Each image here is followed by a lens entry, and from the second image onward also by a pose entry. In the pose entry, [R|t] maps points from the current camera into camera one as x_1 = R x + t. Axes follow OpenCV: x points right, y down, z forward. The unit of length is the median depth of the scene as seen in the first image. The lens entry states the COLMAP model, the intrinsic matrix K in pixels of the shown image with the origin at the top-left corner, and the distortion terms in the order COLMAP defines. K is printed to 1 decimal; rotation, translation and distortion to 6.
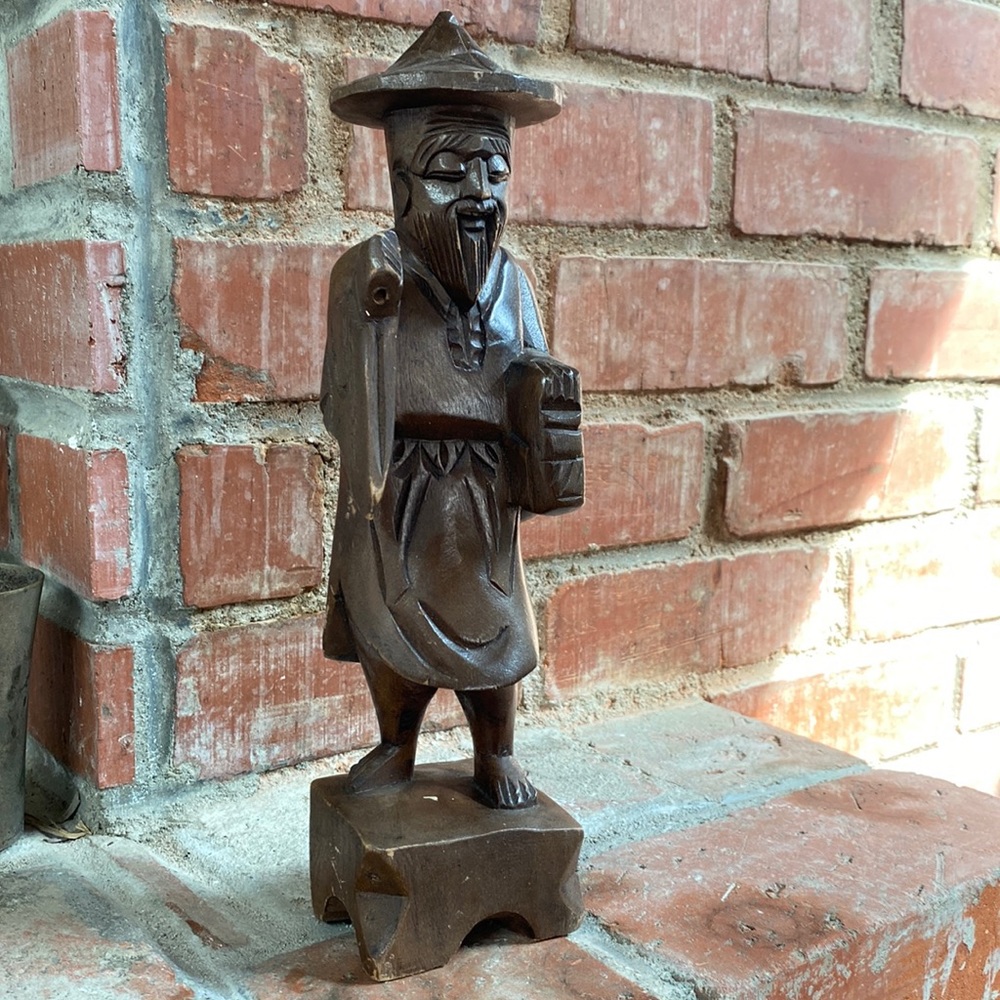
lens RADIAL K [[1303.0, 0, 499.7], [0, 1303.0, 481.2], [0, 0, 1]] dist [0.185556, -0.610515]
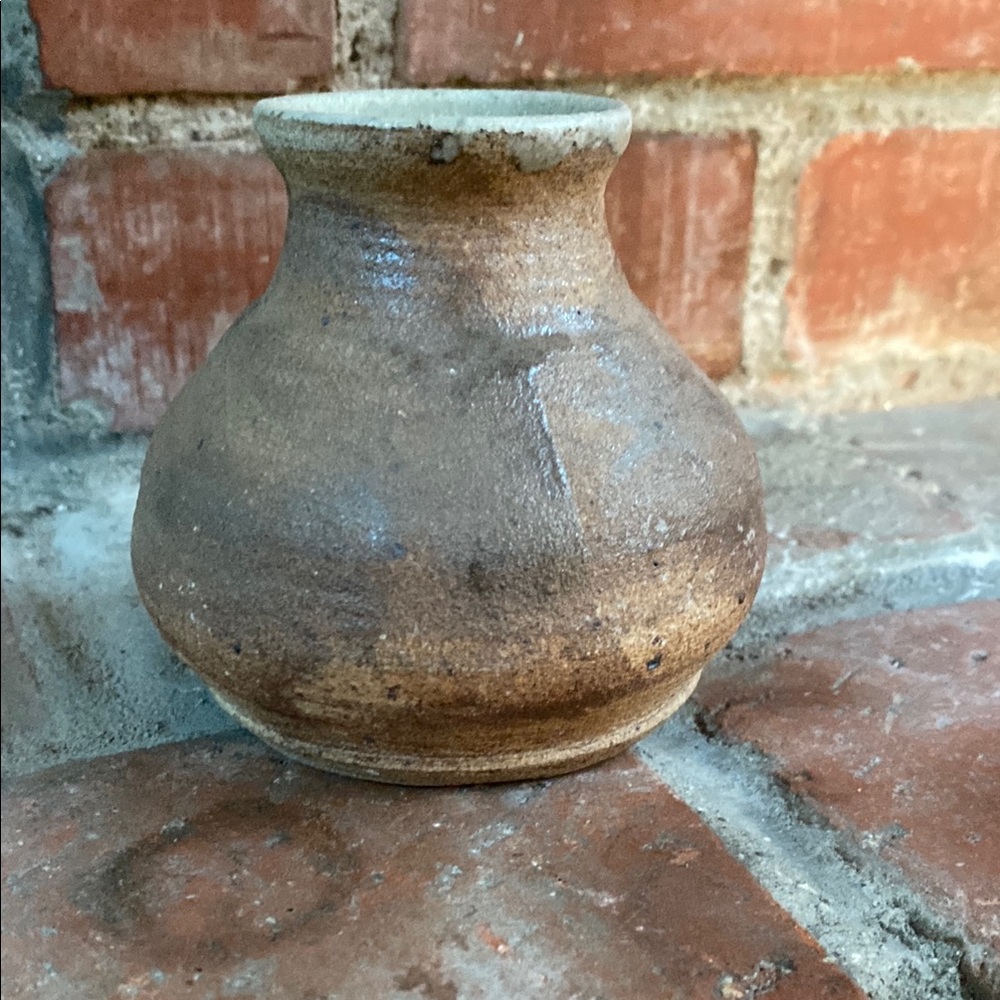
lens RADIAL K [[1404.8, 0, 501.3], [0, 1404.8, 666.4], [0, 0, 1]] dist [0.066711, -0.210132]
pose [[0.970720, 0.105170, -0.215966, 0.072942], [-0.033686, 0.949777, 0.311110, 0.129019], [0.237839, -0.294726, 0.925510, 0.455836]]
